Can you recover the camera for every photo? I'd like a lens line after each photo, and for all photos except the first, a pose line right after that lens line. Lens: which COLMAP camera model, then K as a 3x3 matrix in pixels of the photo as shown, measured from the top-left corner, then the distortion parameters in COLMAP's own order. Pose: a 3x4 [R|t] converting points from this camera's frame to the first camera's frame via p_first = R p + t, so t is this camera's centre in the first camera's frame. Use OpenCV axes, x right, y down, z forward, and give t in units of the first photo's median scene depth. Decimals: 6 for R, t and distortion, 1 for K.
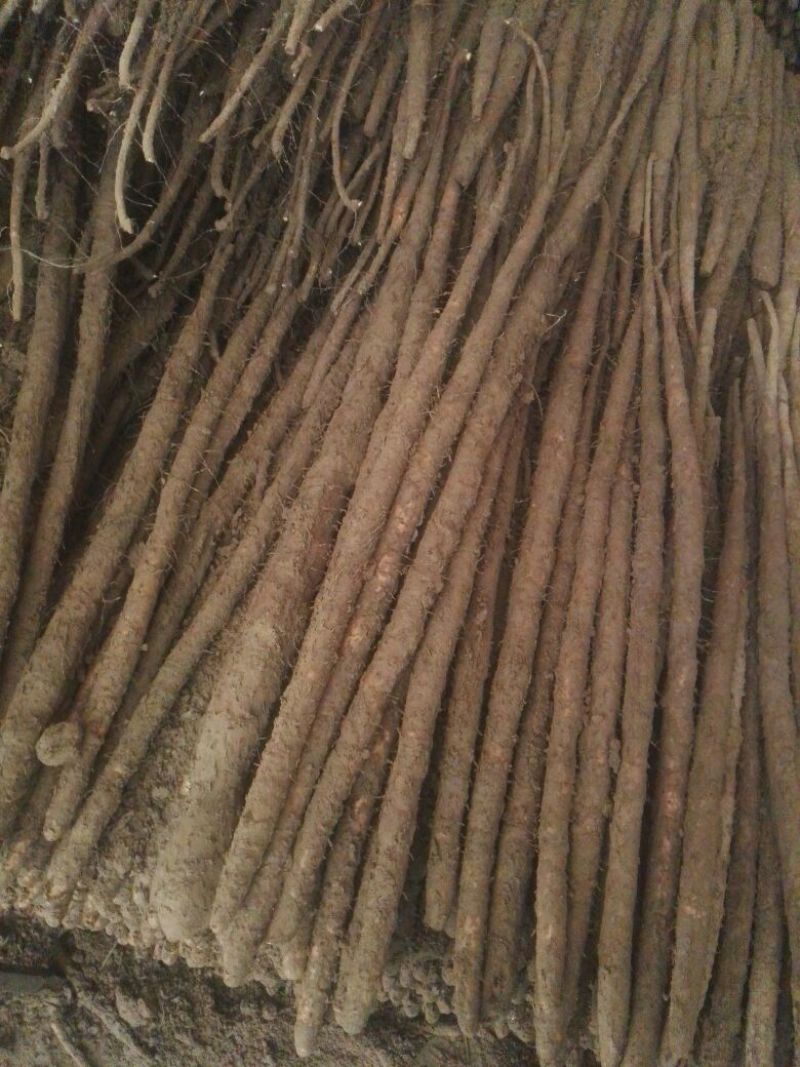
lens RADIAL K [[1011.2, 0, 400.0], [0, 1011.2, 533.5], [0, 0, 1]] dist [0.051731, -0.141567]
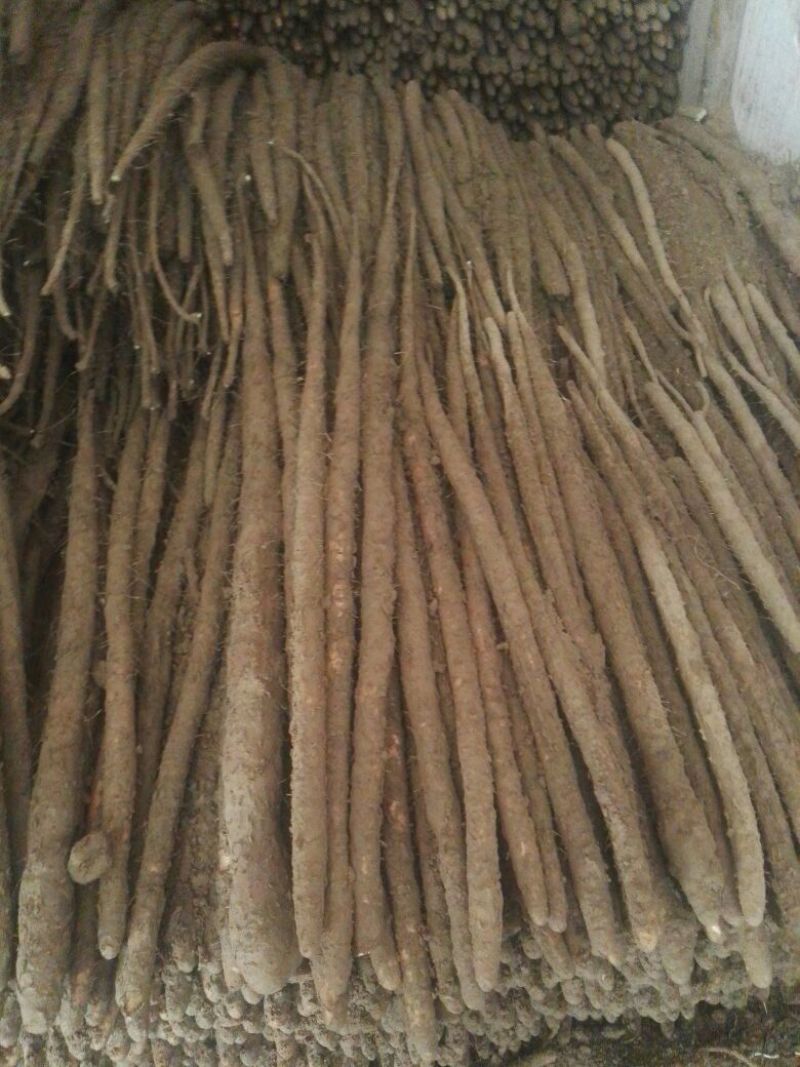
lens RADIAL K [[1011.2, 0, 400.0], [0, 1011.2, 533.5], [0, 0, 1]] dist [0.051731, -0.141567]
pose [[0.935605, -0.317133, 0.155143, -0.086112], [0.338366, 0.930886, -0.137697, 0.122755], [-0.100752, 0.181326, 0.978248, -0.046564]]
